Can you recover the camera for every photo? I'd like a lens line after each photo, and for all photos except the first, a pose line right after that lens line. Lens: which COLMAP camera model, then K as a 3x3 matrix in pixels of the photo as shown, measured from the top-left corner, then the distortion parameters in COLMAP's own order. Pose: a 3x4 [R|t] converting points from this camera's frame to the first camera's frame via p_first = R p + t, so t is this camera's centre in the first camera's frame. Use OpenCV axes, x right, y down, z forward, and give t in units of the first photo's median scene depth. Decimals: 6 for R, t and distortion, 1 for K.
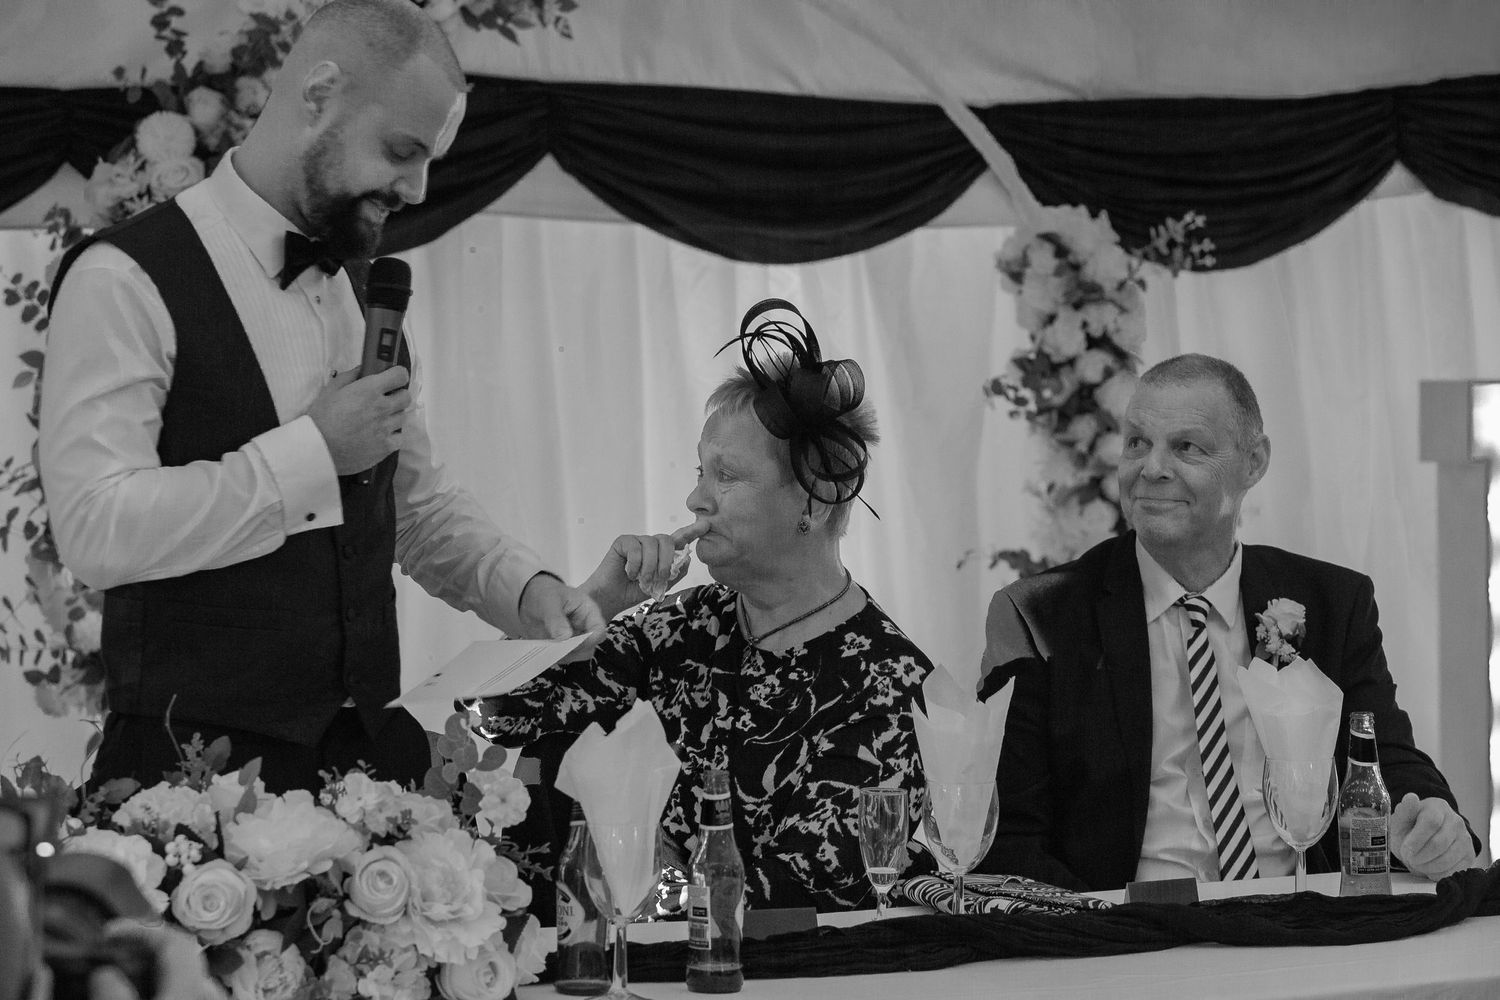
lens RADIAL K [[5393.8, 0, 750.0], [0, 5393.8, 500.0], [0, 0, 1]] dist [0.039242, 1.318780]
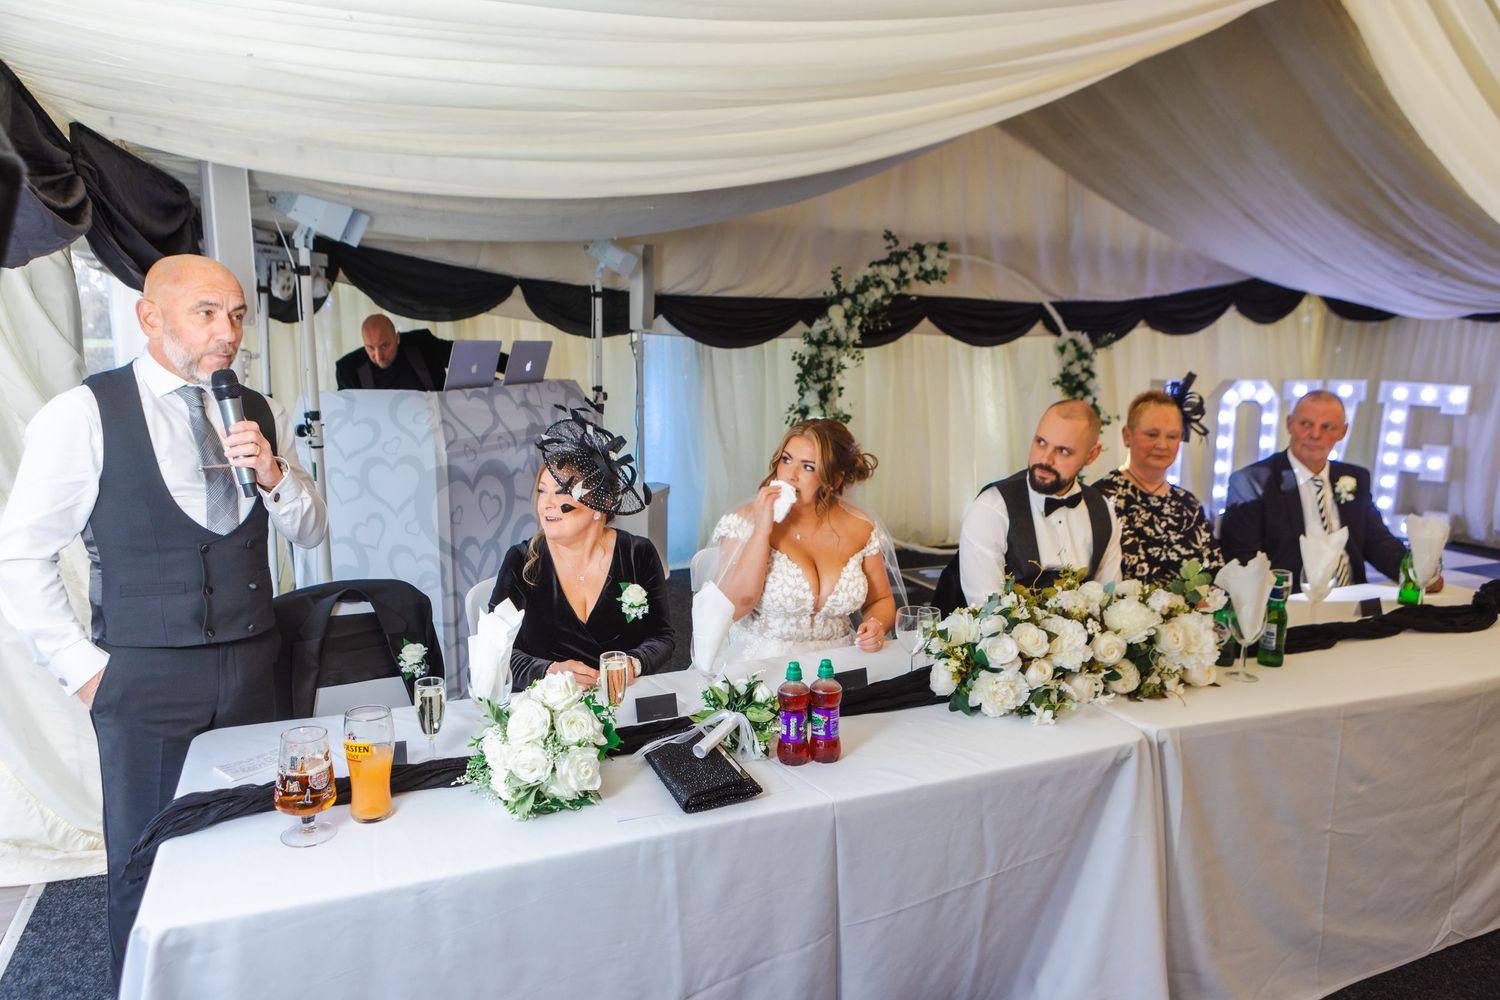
lens RADIAL K [[1027.9, 0, 725.8], [0, 1027.9, 484.7], [0, 0, 1]] dist [-0.057979, 0.039579]
pose [[0.997452, 0.007529, -0.070945, -0.133006], [-0.000546, 0.995193, 0.097936, -0.021163], [0.071341, -0.097648, 0.992661, 0.328619]]
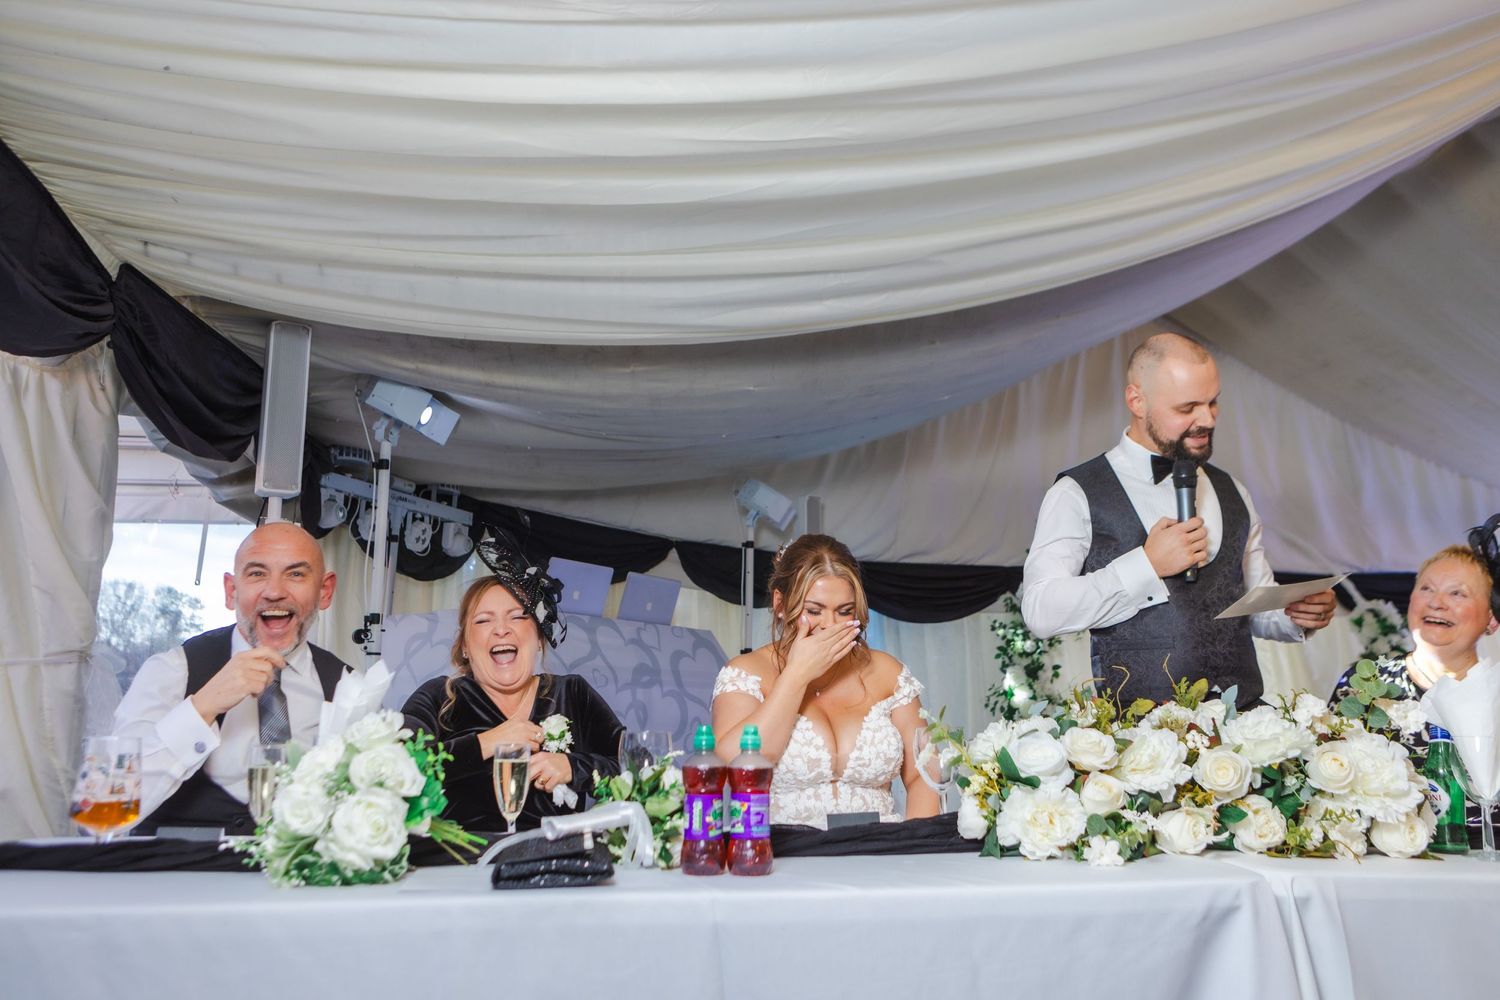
lens RADIAL K [[1160.3, 0, 750.0], [0, 1160.3, 500.0], [0, 0, 1]] dist [-0.003887, 0.005010]
pose [[0.953024, -0.055189, -0.297823, -0.072022], [-0.018010, 0.971196, -0.237602, 0.046046], [0.302358, 0.231804, 0.924579, 0.370154]]
